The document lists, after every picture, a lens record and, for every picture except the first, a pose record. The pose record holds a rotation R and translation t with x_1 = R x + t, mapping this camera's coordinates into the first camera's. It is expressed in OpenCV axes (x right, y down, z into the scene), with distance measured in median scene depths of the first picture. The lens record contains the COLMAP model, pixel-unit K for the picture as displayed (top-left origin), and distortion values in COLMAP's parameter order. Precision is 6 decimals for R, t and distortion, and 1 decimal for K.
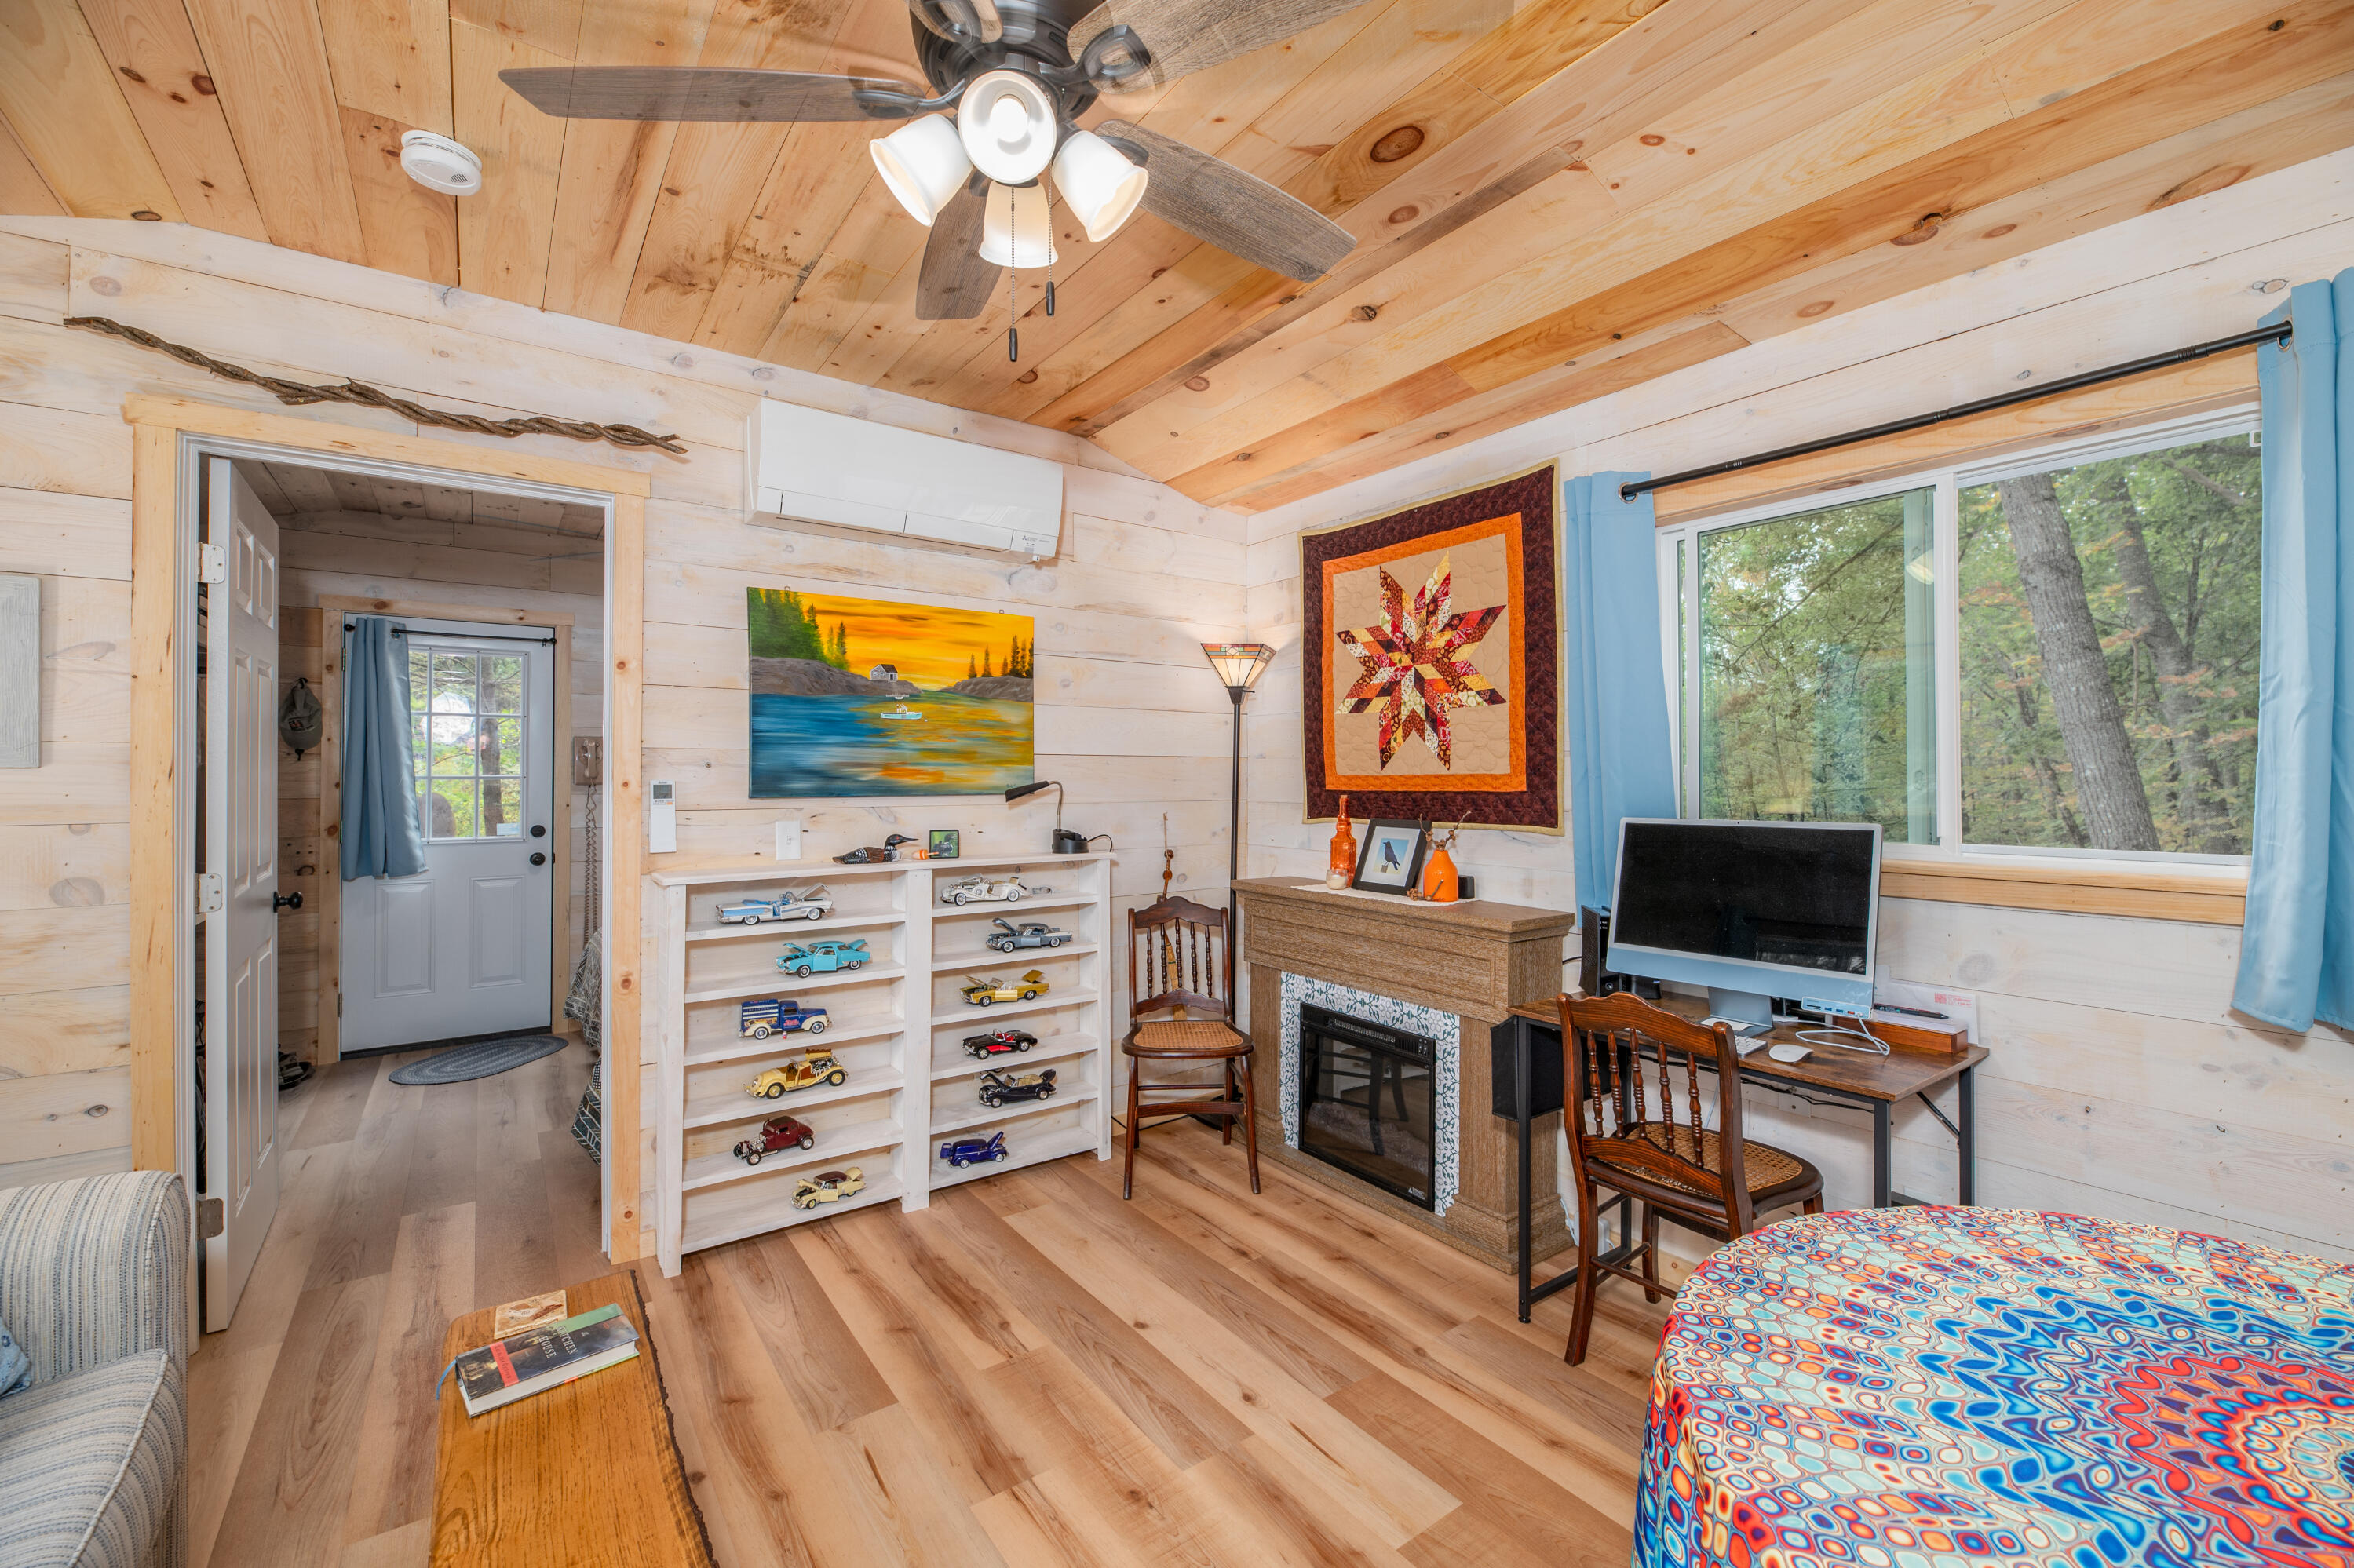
lens RADIAL K [[944.5, 0, 1177.0], [0, 944.5, 784.0], [0, 0, 1]] dist [0.000098, -0.004624]
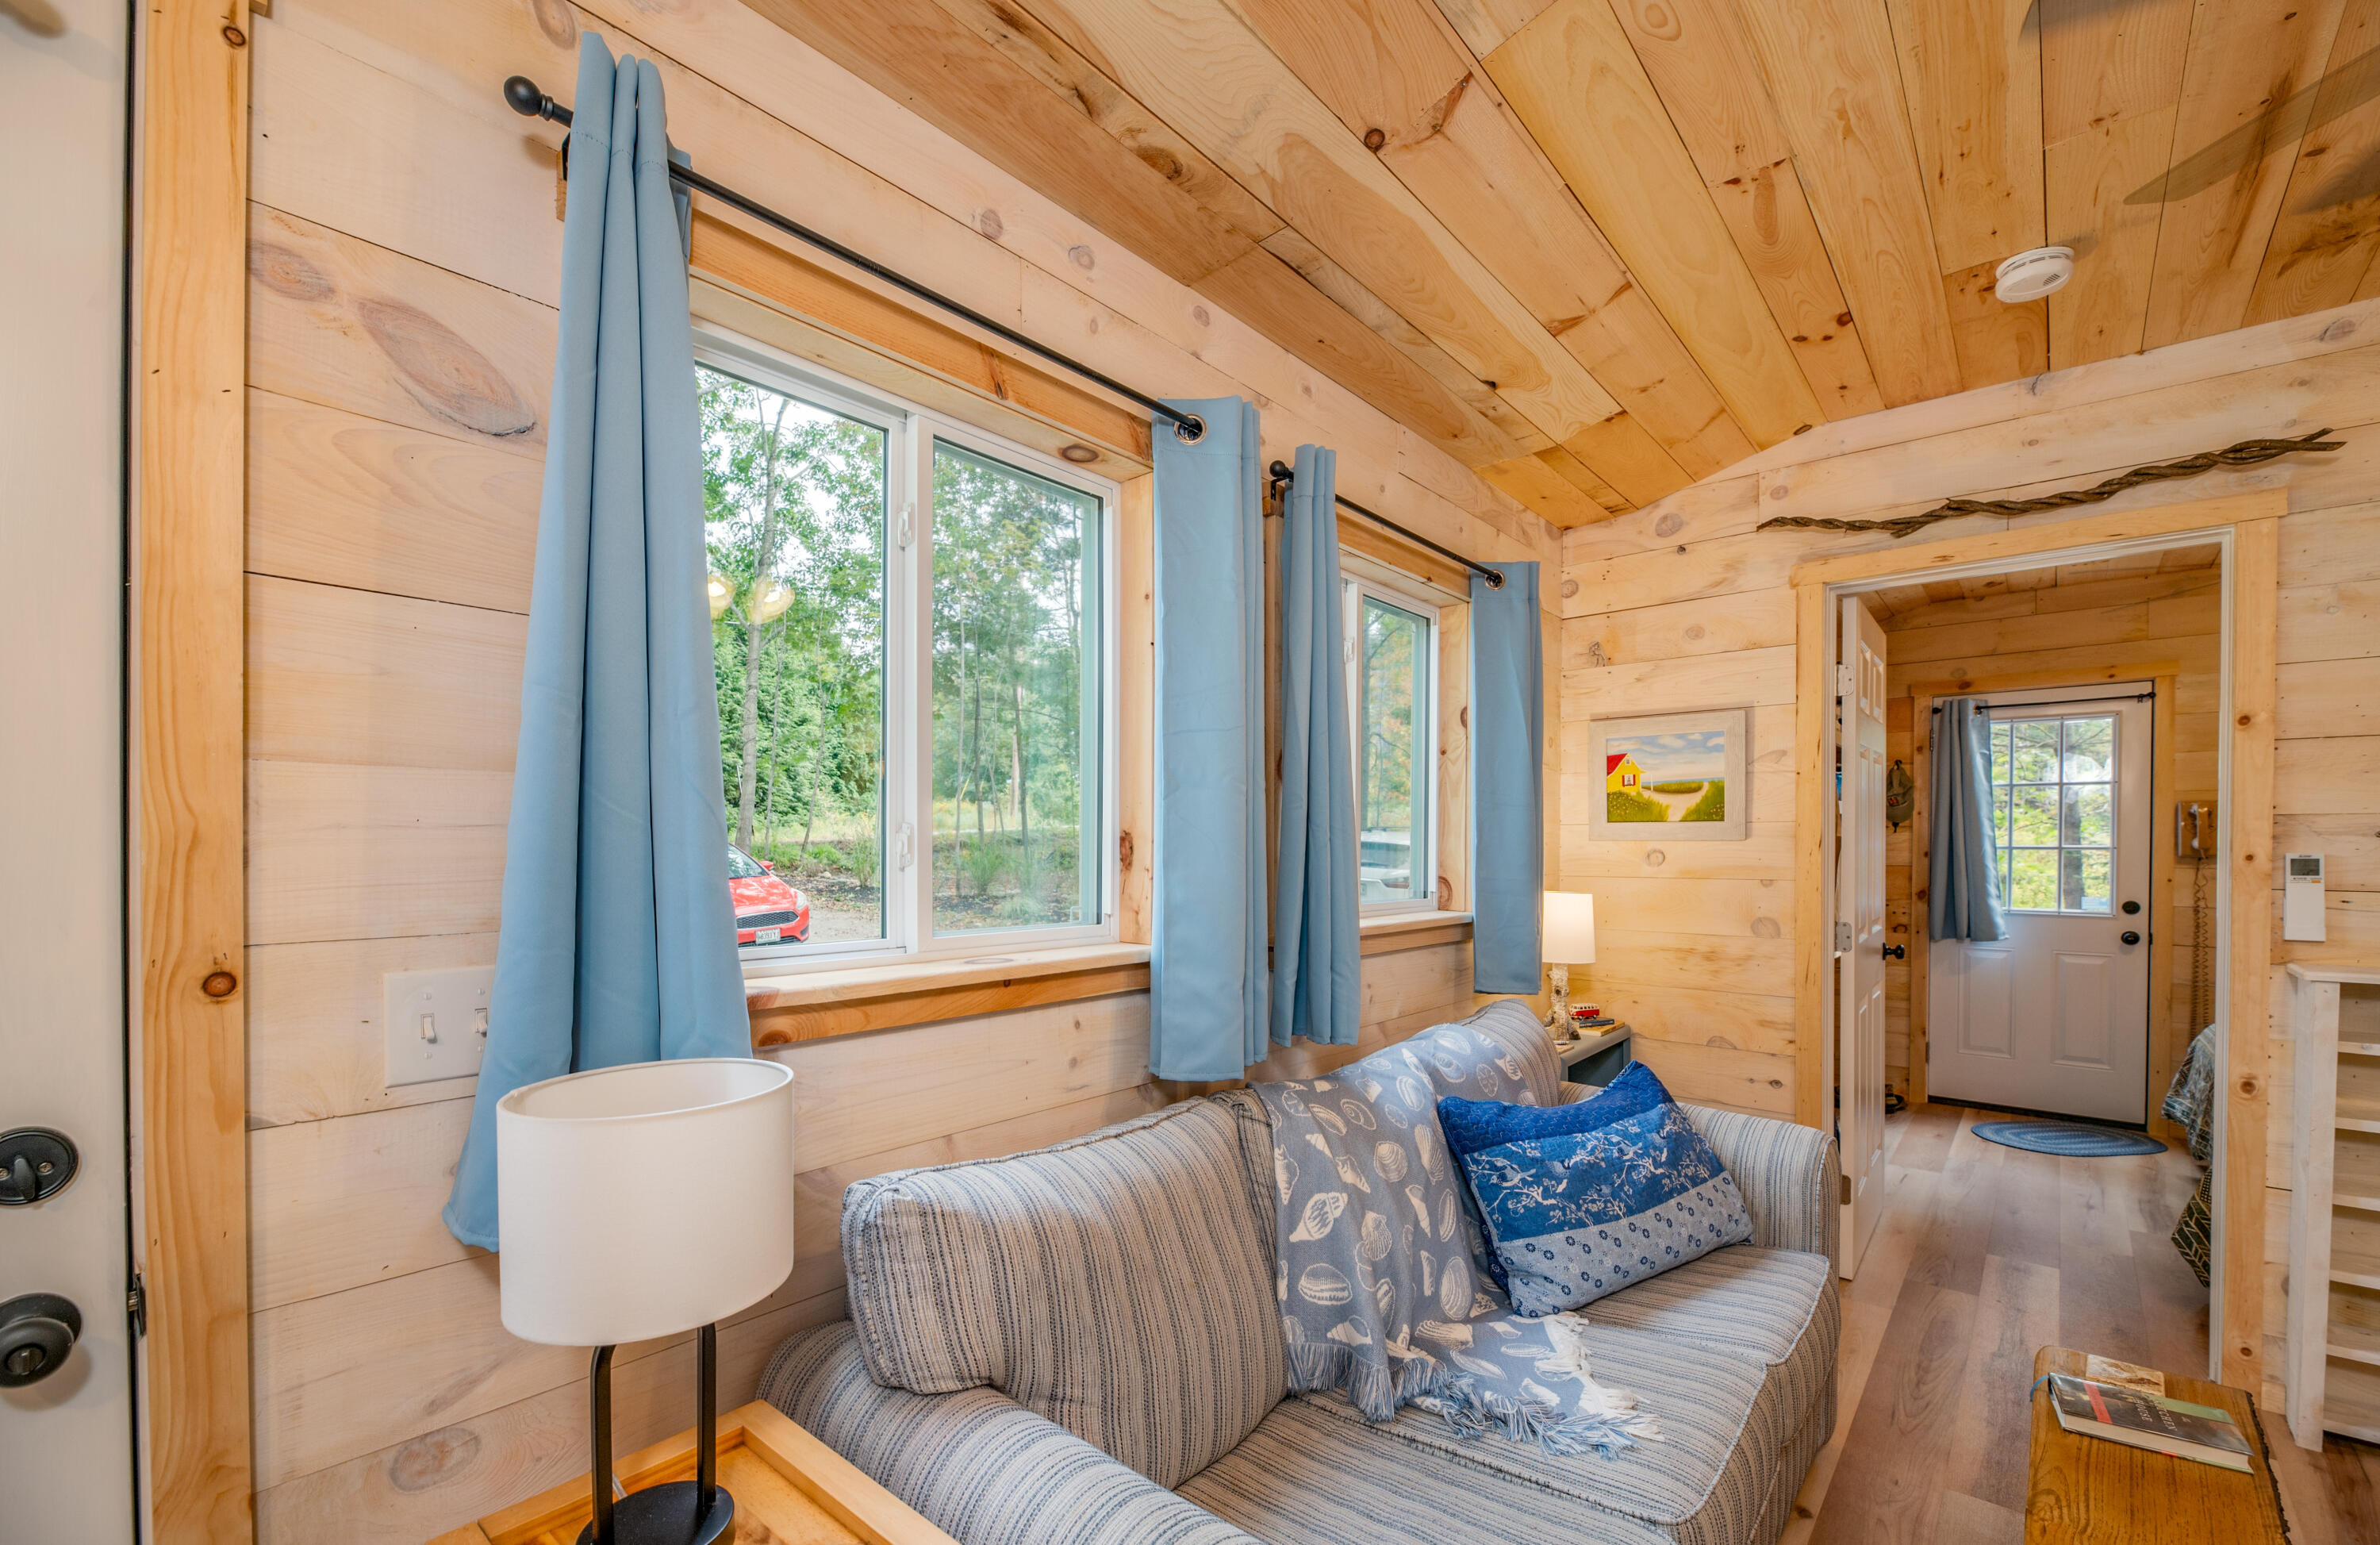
lens RADIAL K [[1010.0, 0, 1190.3], [0, 1010.0, 838.5], [0, 0, 1]] dist [0.001022, -0.003551]
pose [[0.226068, -0.002093, -0.974109, 0.099774], [-0.011959, 0.999916, -0.004924, -0.001633], [0.974038, 0.012762, 0.226024, -0.160756]]
